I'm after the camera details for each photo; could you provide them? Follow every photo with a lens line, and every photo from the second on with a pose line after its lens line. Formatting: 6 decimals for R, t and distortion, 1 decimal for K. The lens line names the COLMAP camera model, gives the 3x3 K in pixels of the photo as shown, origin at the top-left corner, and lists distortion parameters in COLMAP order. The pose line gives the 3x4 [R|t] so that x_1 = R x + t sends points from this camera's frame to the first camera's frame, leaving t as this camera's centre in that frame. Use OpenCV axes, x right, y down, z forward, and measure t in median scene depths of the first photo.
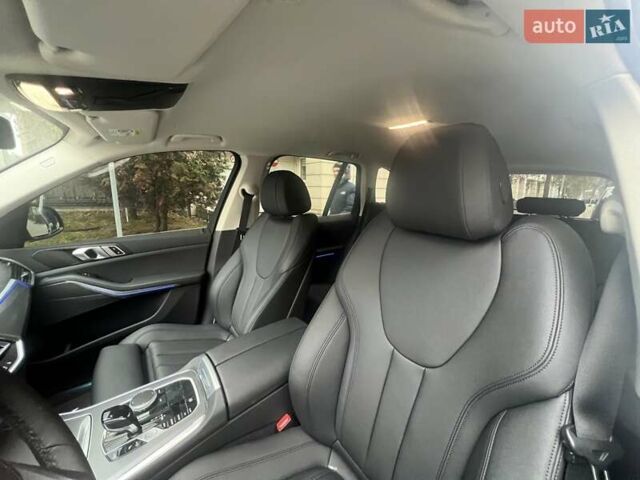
lens RADIAL K [[253.1, 0, 316.6], [0, 253.1, 239.2], [0, 0, 1]] dist [-0.000368, -0.000046]
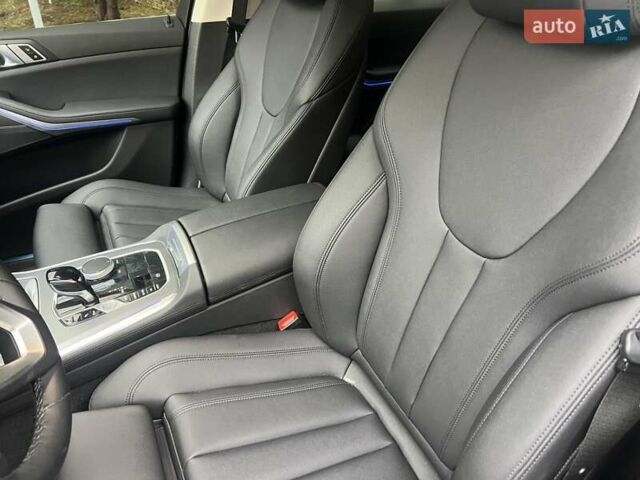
lens RADIAL K [[482.9, 0, 319.9], [0, 482.9, 237.3], [0, 0, 1]] dist [0.021785, -0.002994]
pose [[0.983721, 0.092623, -0.153995, 0.120560], [-0.030749, 0.931057, 0.363575, 0.014663], [0.177053, -0.352921, 0.918749, -0.112505]]
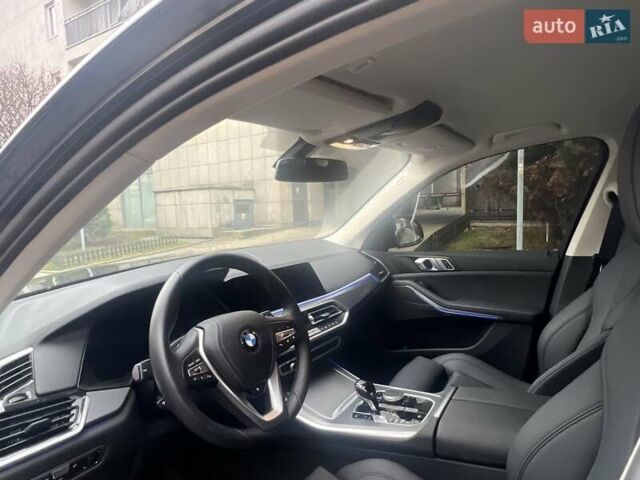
lens RADIAL K [[386.6, 0, 320.0], [0, 386.6, 240.0], [0, 0, 1]] dist [0.004594, 0.000182]
pose [[0.342919, 0.054583, -0.937778, 0.556177], [-0.129679, 0.991503, 0.010291, 0.000518], [0.930371, 0.118081, 0.347083, 0.041456]]
